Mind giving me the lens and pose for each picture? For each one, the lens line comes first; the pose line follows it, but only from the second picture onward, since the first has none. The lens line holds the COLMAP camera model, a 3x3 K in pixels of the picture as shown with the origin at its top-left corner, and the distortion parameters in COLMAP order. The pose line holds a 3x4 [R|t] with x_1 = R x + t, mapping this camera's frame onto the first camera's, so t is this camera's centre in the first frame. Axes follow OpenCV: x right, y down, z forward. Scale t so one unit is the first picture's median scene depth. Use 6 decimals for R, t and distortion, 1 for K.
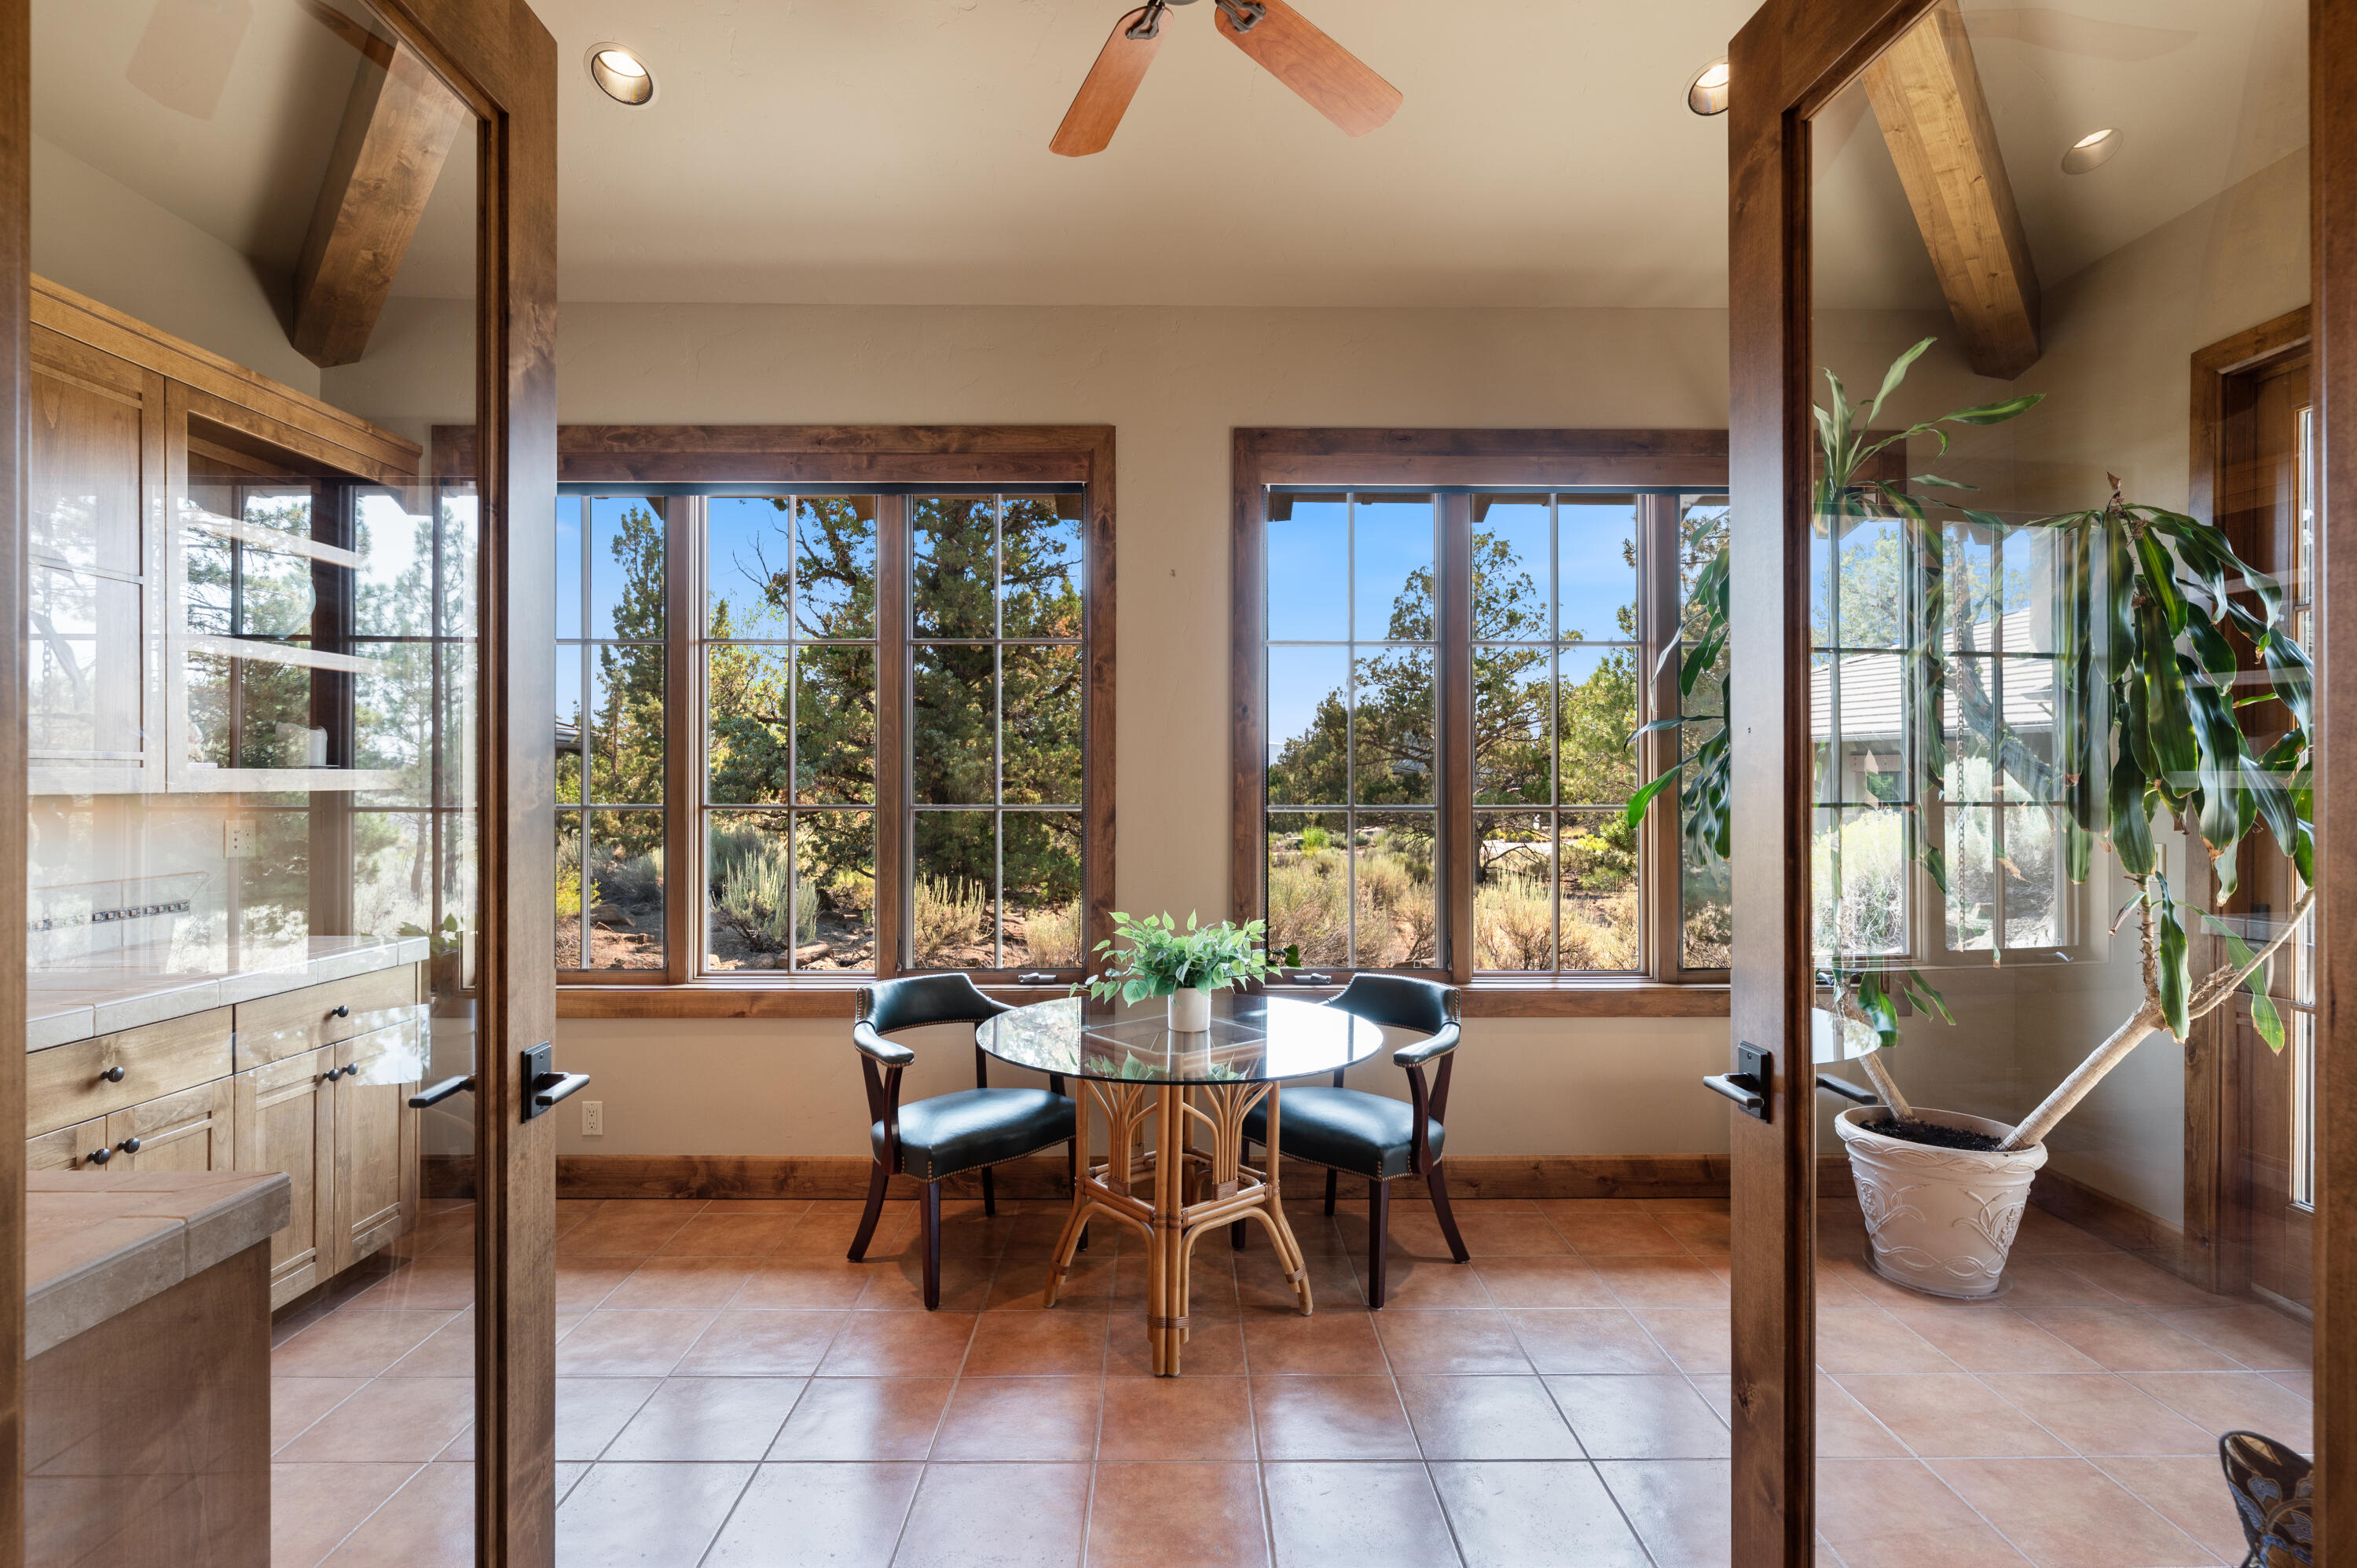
lens RADIAL K [[1143.9, 0, 1180.5], [0, 1143.9, 784.6], [0, 0, 1]] dist [0.001876, 0.000203]
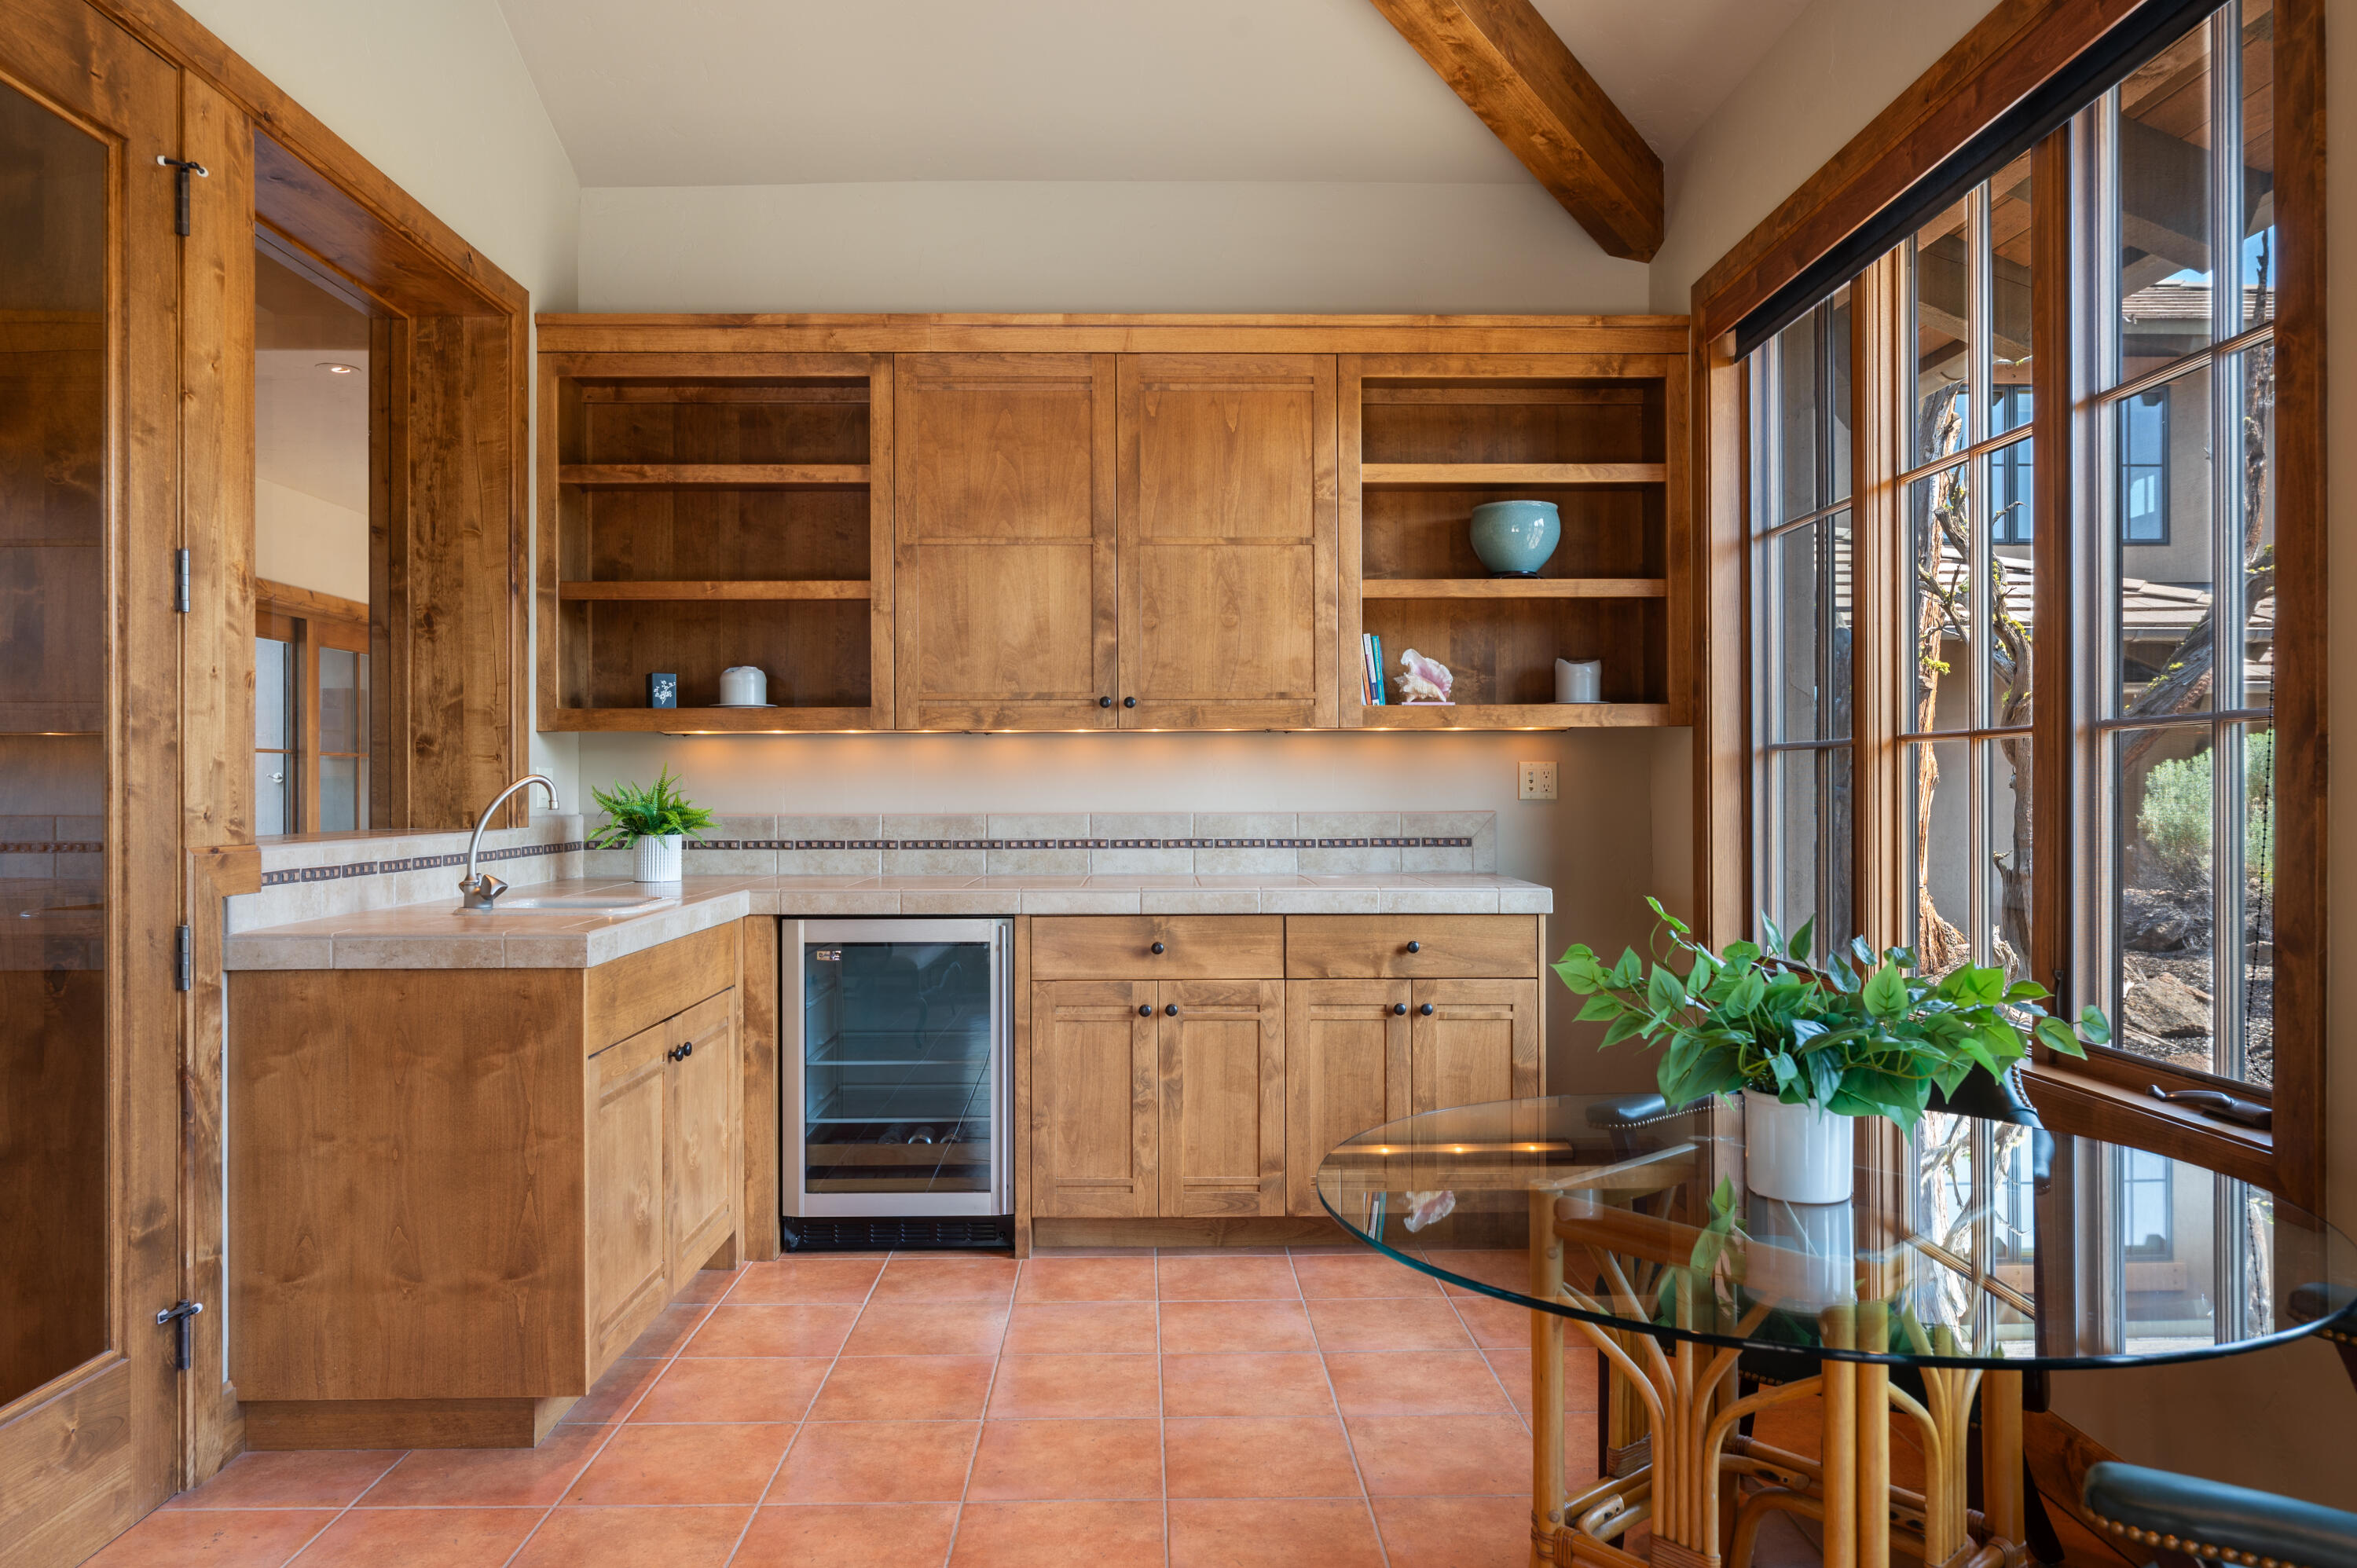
lens RADIAL K [[1553.6, 0, 1176.0], [0, 1553.6, 787.4], [0, 0, 1]] dist [-0.001064, -0.000032]
pose [[0.007057, -0.004851, -0.999963, 0.677517], [0.001816, 0.999987, -0.004839, 0.078733], [0.999973, -0.001782, 0.007066, 0.910045]]
